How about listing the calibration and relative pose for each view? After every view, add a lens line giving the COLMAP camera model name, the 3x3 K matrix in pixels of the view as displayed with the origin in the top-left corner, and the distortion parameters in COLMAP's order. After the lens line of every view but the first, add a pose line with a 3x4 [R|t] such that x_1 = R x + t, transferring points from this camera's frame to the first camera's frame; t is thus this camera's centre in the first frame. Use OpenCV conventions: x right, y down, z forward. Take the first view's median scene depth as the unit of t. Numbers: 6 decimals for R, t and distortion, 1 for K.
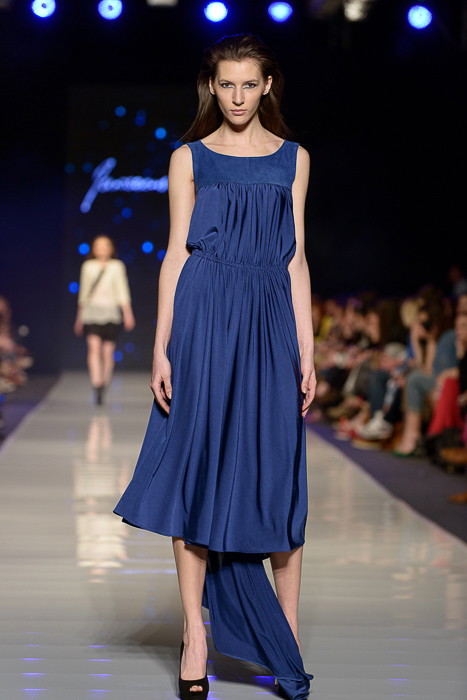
lens RADIAL K [[2674.7, 0, 233.5], [0, 2674.7, 350.0], [0, 0, 1]] dist [-0.110476, -1.987504]
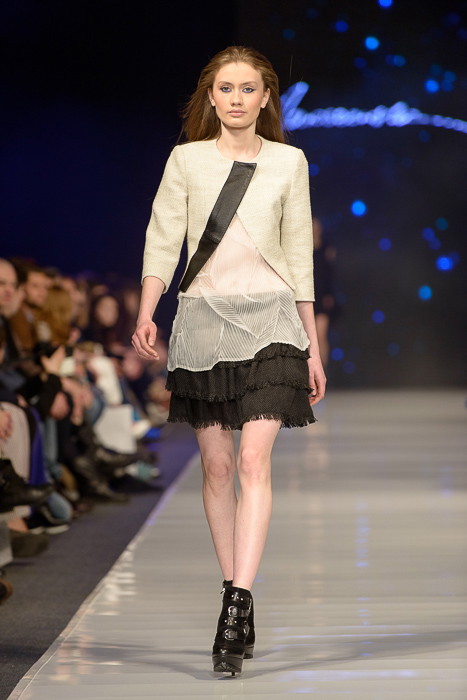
lens RADIAL K [[4221.2, 0, 233.5], [0, 4221.2, 350.0], [0, 0, 1]] dist [-0.398519, -4.263782]
pose [[0.996417, -0.032516, -0.078077, 0.019839], [0.032410, 0.999471, -0.002620, -0.000016], [0.078121, 0.000081, 0.996944, -0.089829]]
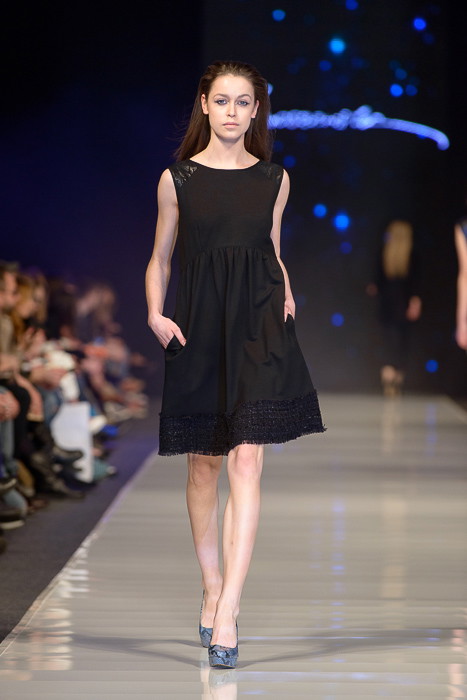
lens RADIAL K [[4256.1, 0, 233.5], [0, 4256.1, 350.0], [0, 0, 1]] dist [-0.506680, -0.849272]
pose [[0.997757, -0.010610, -0.066095, 0.018046], [0.010500, 0.999943, -0.002016, -0.000430], [0.066112, 0.001318, 0.997811, -0.099890]]
